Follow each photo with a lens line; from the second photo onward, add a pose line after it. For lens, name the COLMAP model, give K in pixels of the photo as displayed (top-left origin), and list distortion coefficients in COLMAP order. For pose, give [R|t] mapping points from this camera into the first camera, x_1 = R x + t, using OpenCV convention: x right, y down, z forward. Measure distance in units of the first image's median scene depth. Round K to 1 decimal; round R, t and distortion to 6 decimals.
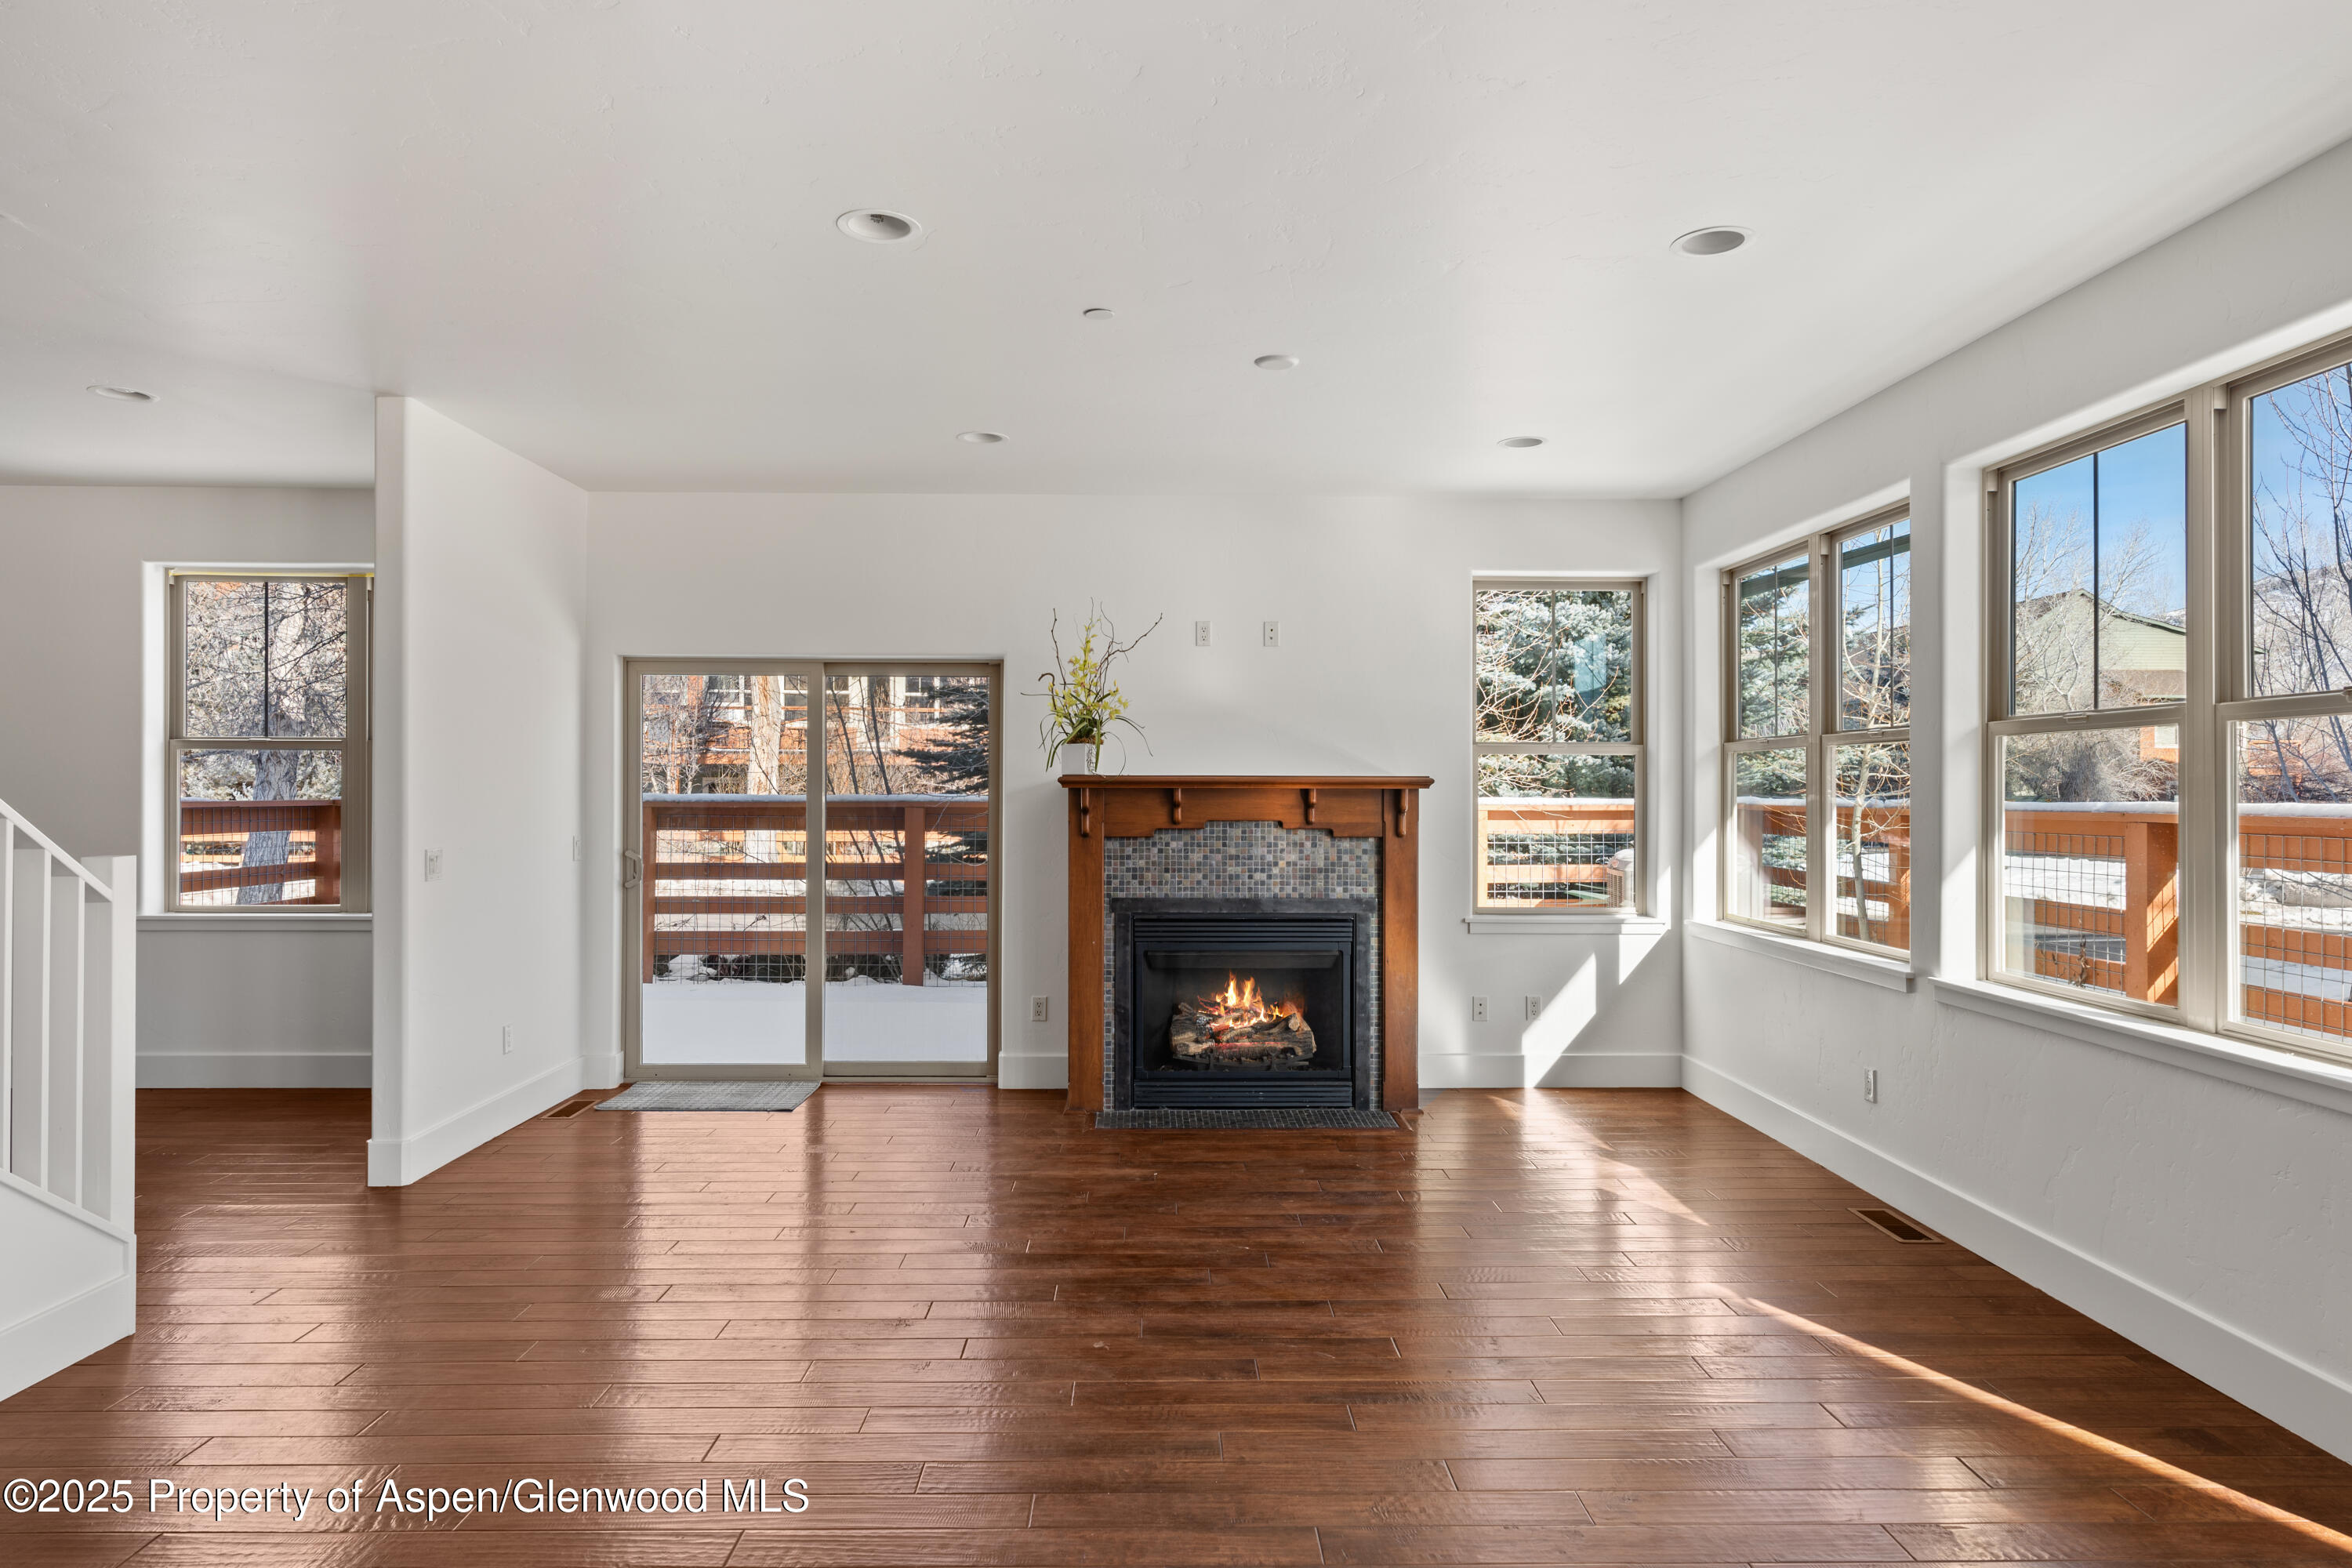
lens RADIAL K [[1377.0, 0, 1186.0], [0, 1377.0, 790.5], [0, 0, 1]] dist [0.001963, -0.003217]
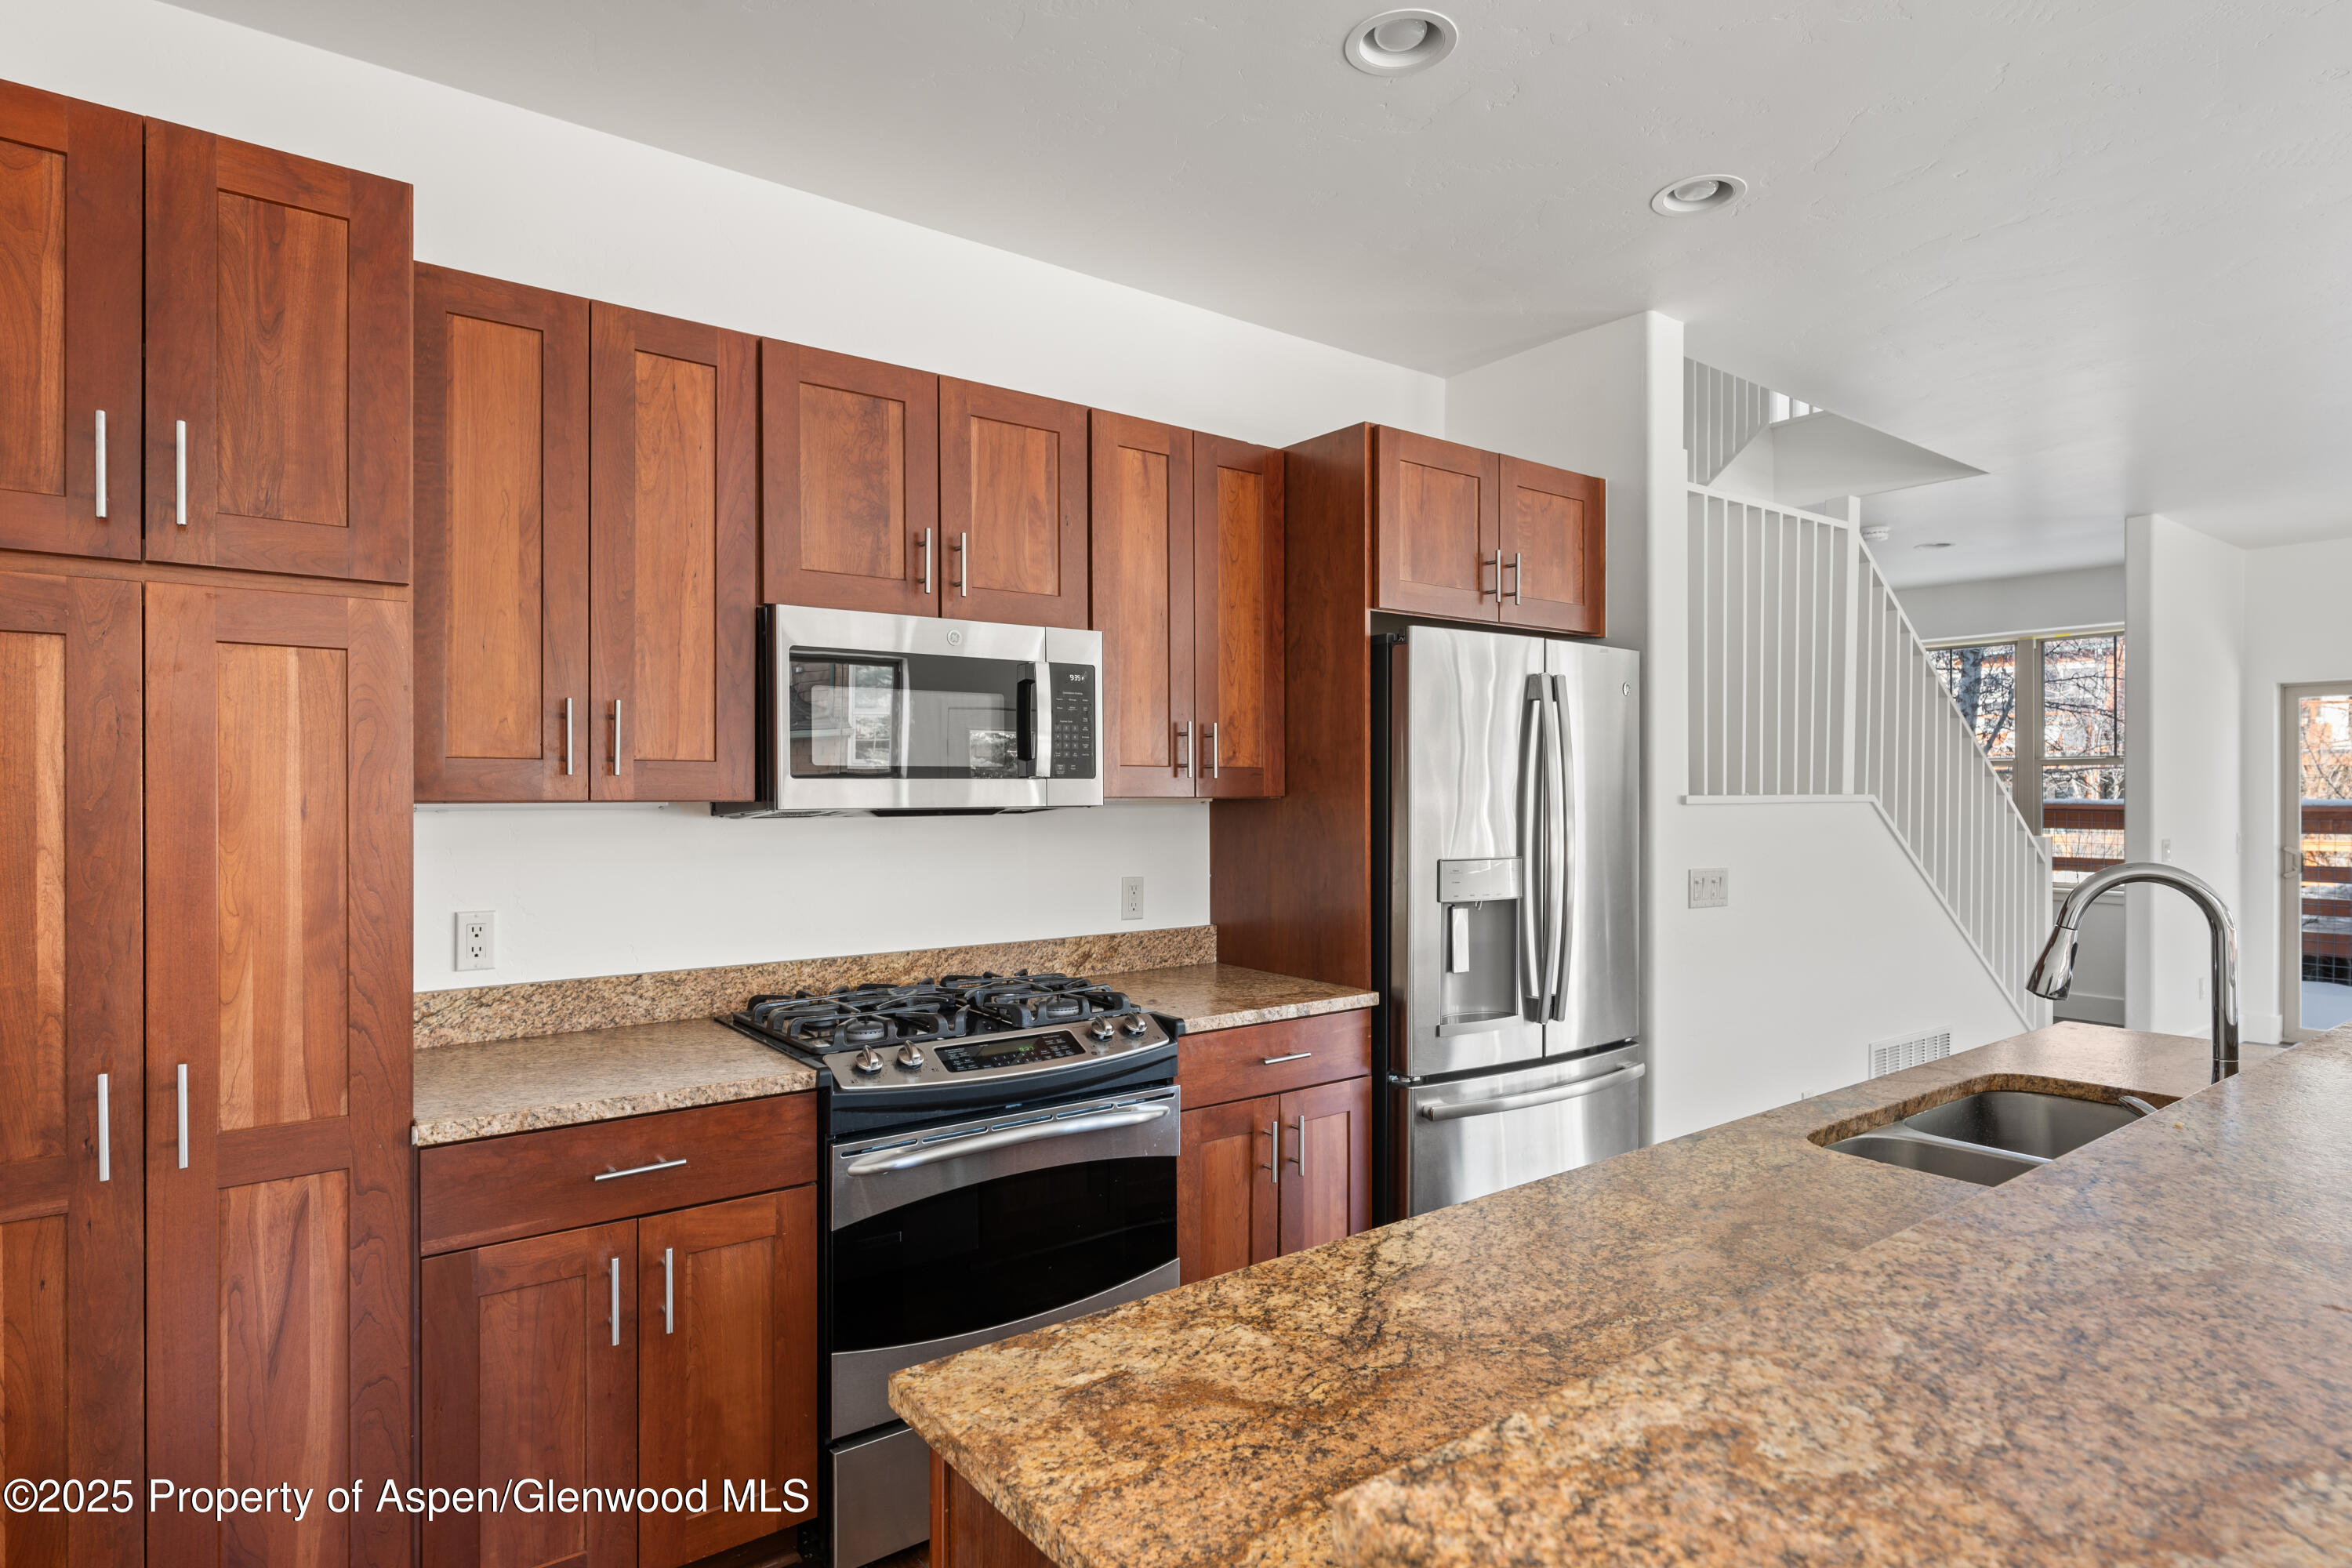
lens RADIAL K [[1257.3, 0, 1169.7], [0, 1257.3, 794.2], [0, 0, 1]] dist [0.001787, 0.003265]
pose [[0.585690, -0.002991, -0.810530, -0.092156], [0.002915, 0.999994, -0.001584, -0.002799], [0.810530, -0.001435, 0.585695, -0.441807]]
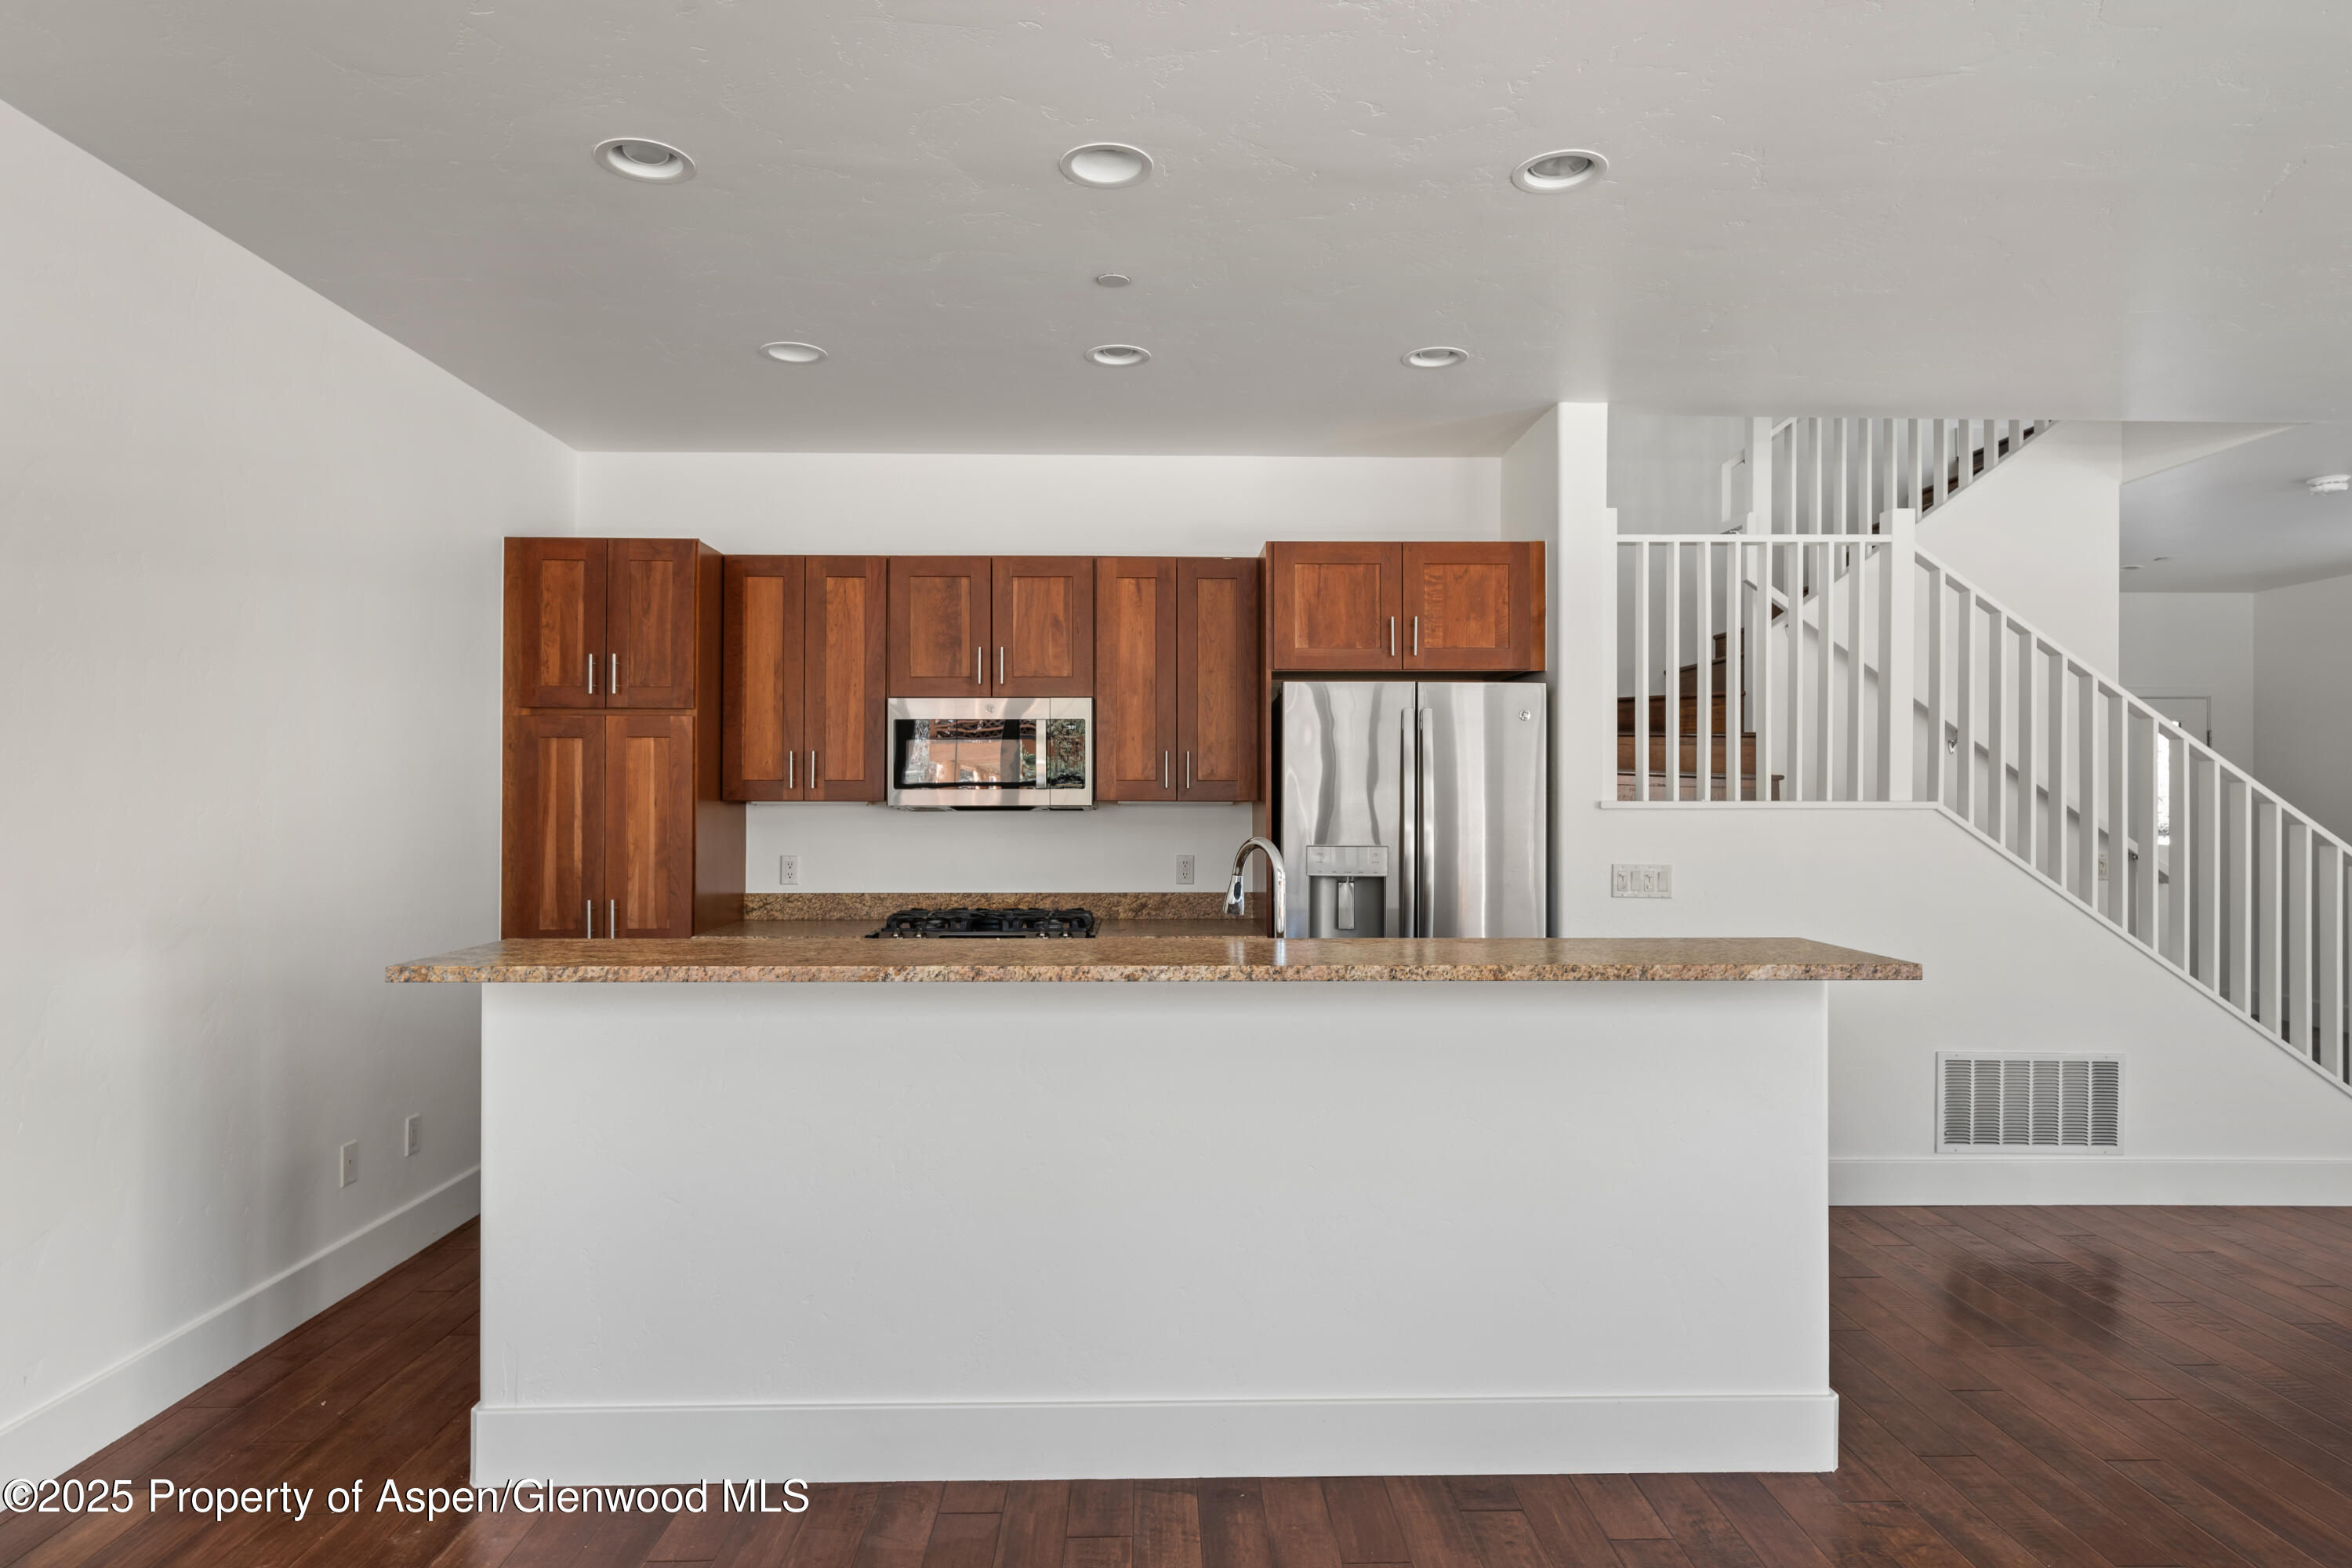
lens RADIAL K [[1377.0, 0, 1168.3], [0, 1377.0, 772.3], [0, 0, 1]] dist [0.001963, -0.003217]
pose [[-0.001865, -0.022262, -0.999750, 0.348198], [-0.002878, 0.999748, -0.022257, -0.000989], [0.999994, 0.002836, -0.001929, -0.133591]]
